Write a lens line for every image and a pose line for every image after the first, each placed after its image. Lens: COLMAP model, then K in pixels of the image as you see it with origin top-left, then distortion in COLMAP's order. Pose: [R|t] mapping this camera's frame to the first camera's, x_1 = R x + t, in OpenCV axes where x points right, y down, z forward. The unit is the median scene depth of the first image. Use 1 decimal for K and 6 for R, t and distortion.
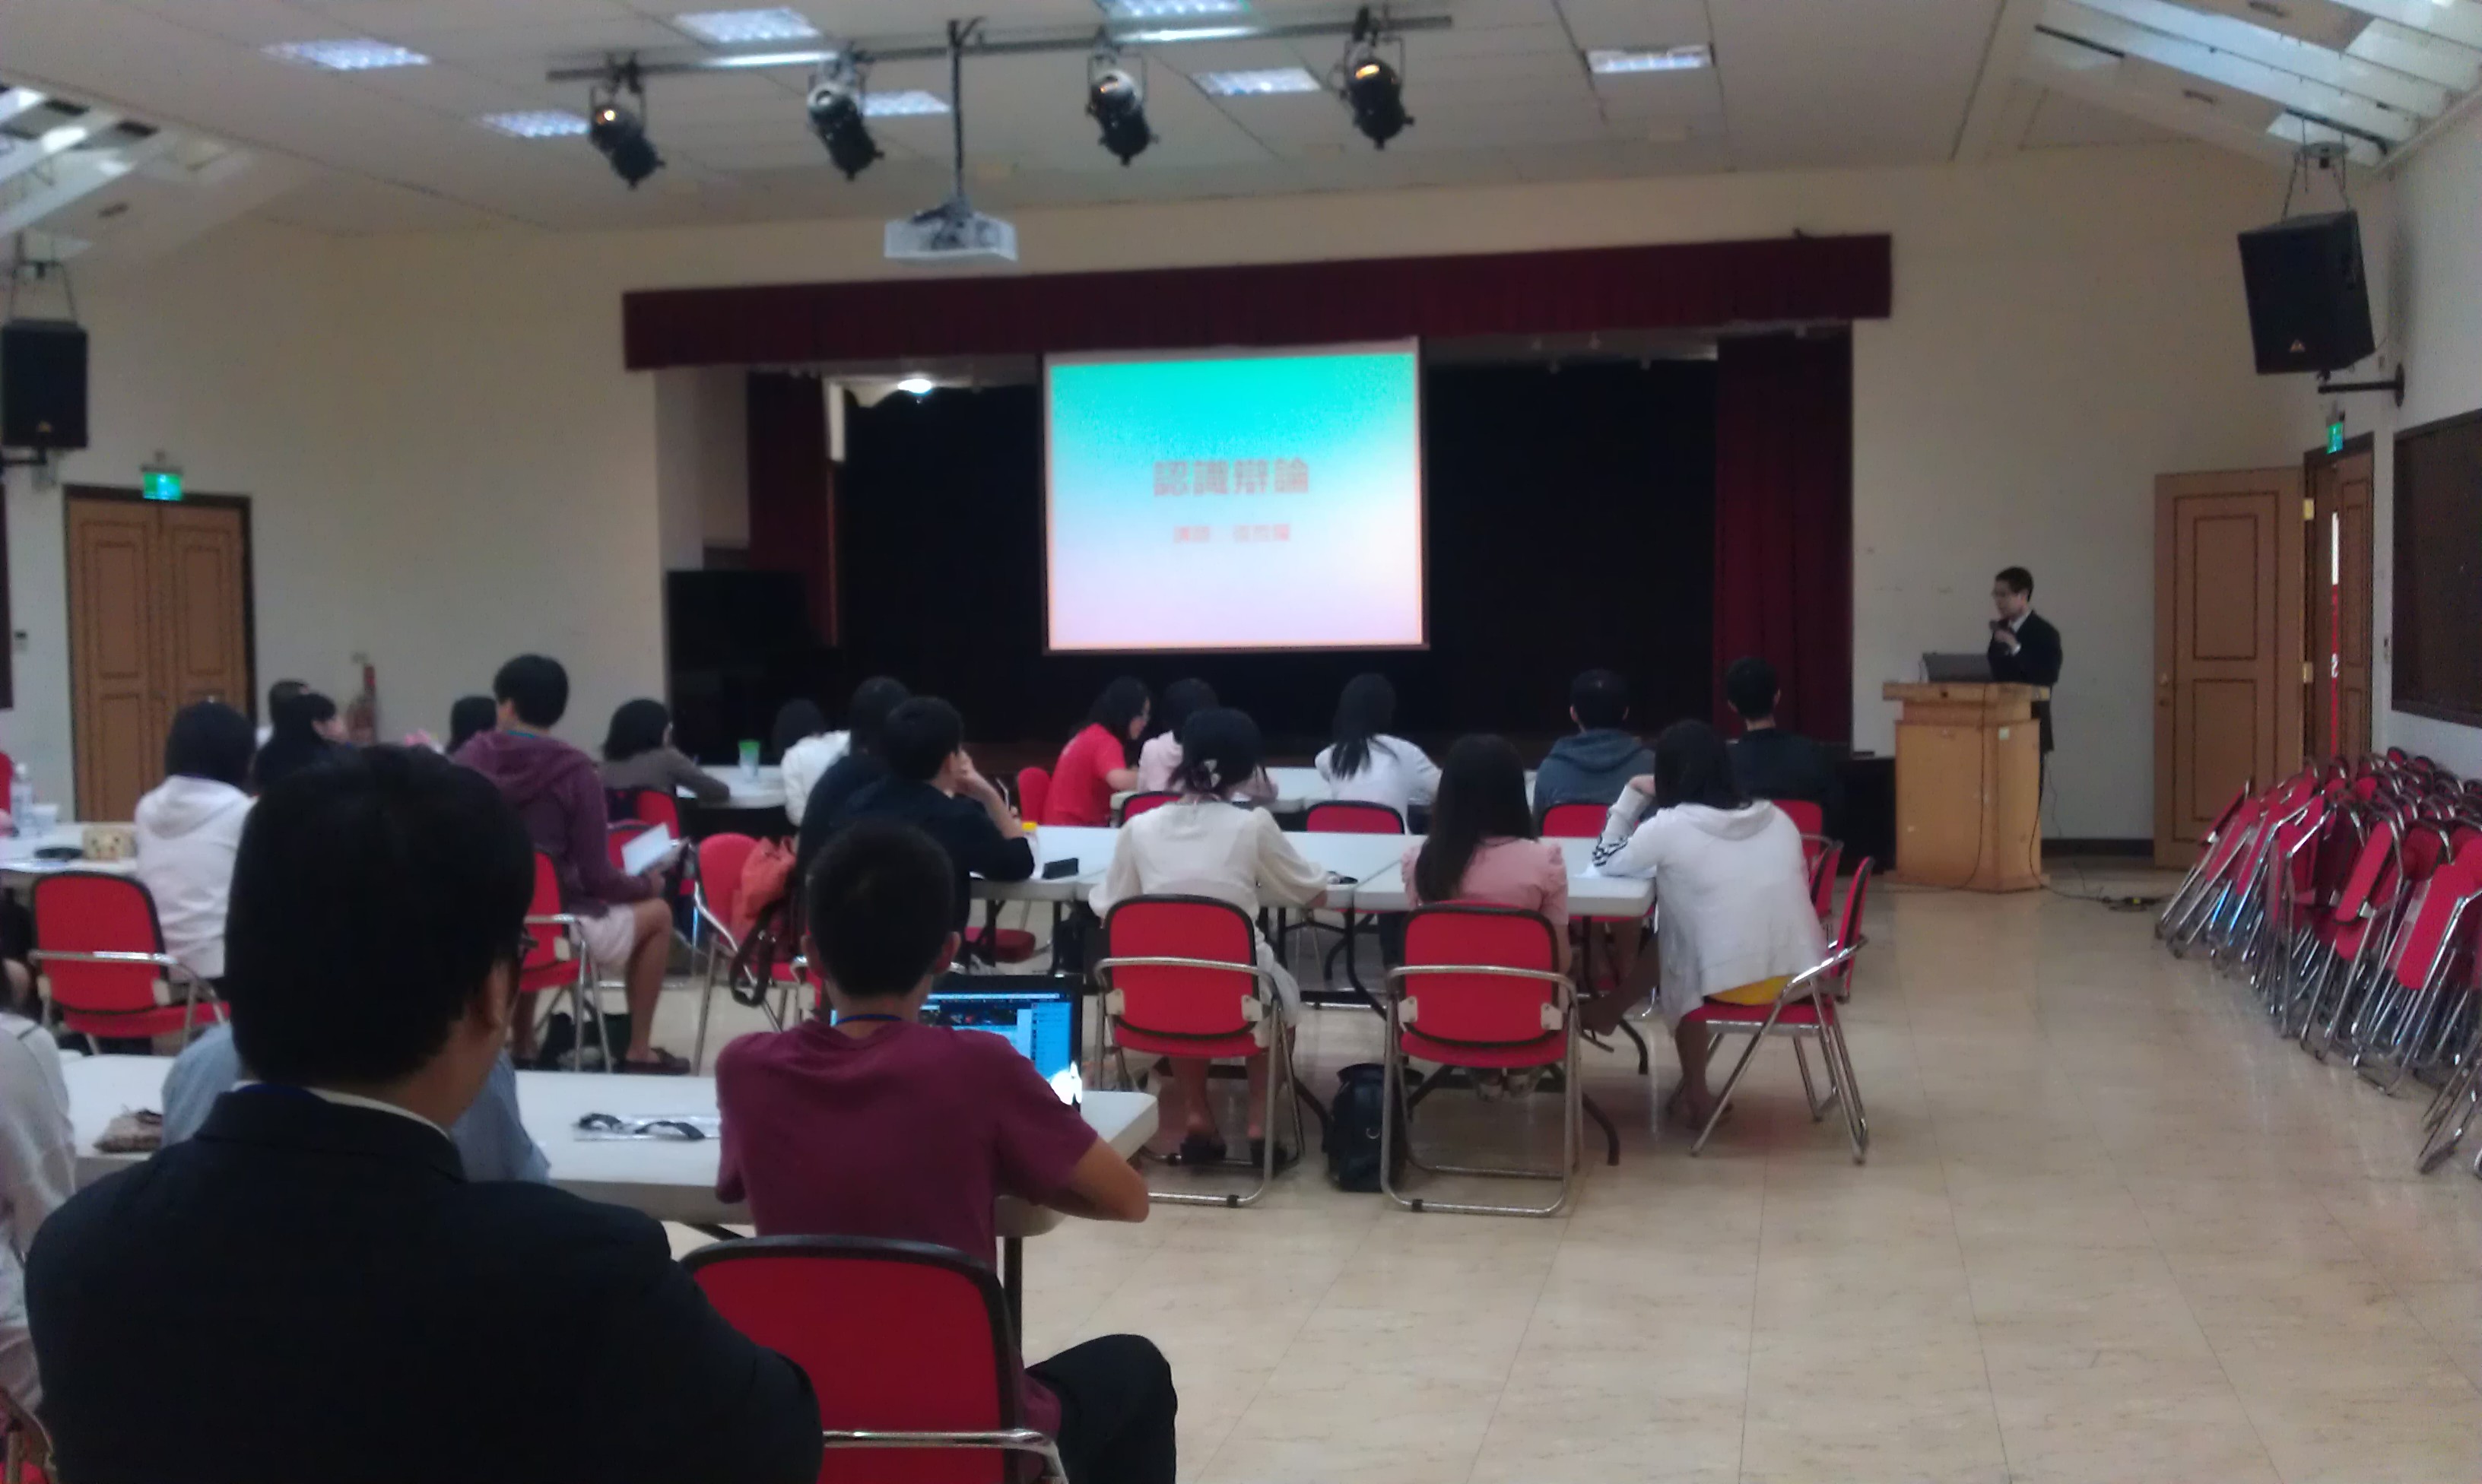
lens RADIAL K [[2787.3, 0, 1244.0], [0, 2787.3, 745.6], [0, 0, 1]] dist [-0.003932, 0.000000]
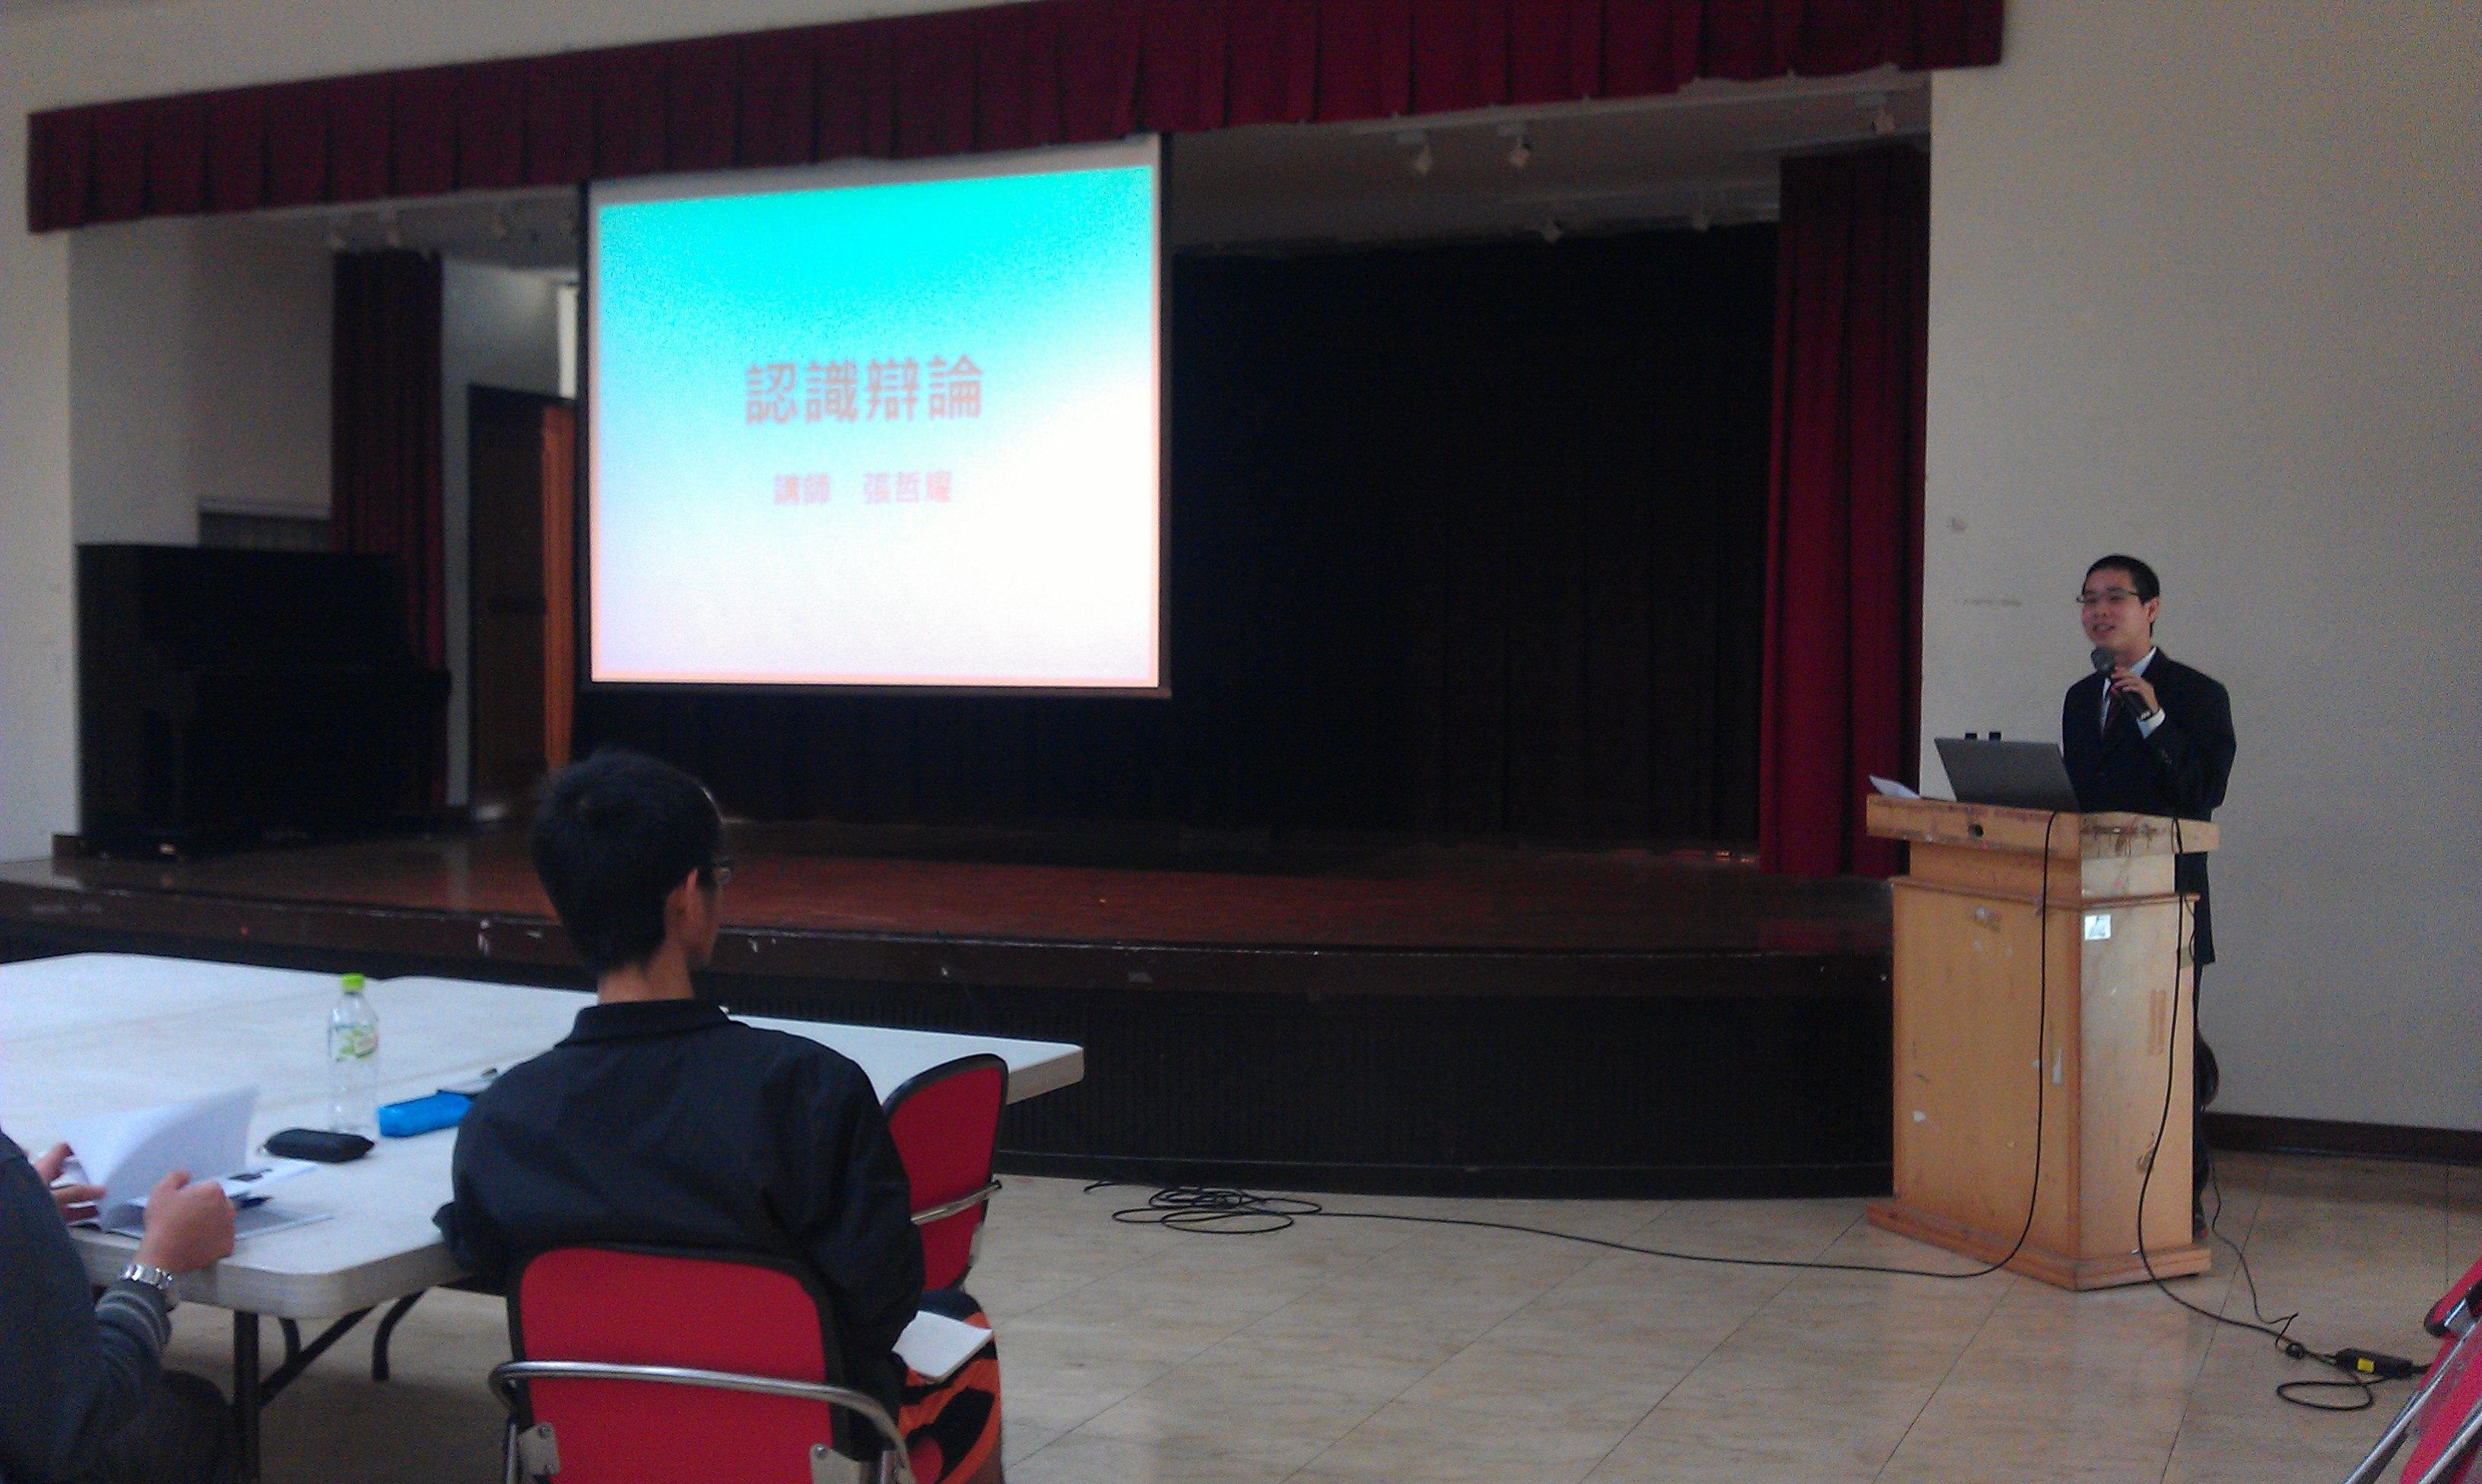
lens RADIAL K [[2787.3, 0, 1260.0], [0, 2787.3, 739.8], [0, 0, 1]] dist [-0.003932, 0.000000]
pose [[0.975164, 0.029020, -0.219577, 0.214584], [-0.032176, 0.999424, -0.010809, -0.022075], [0.219136, 0.017605, 0.975535, 0.484282]]
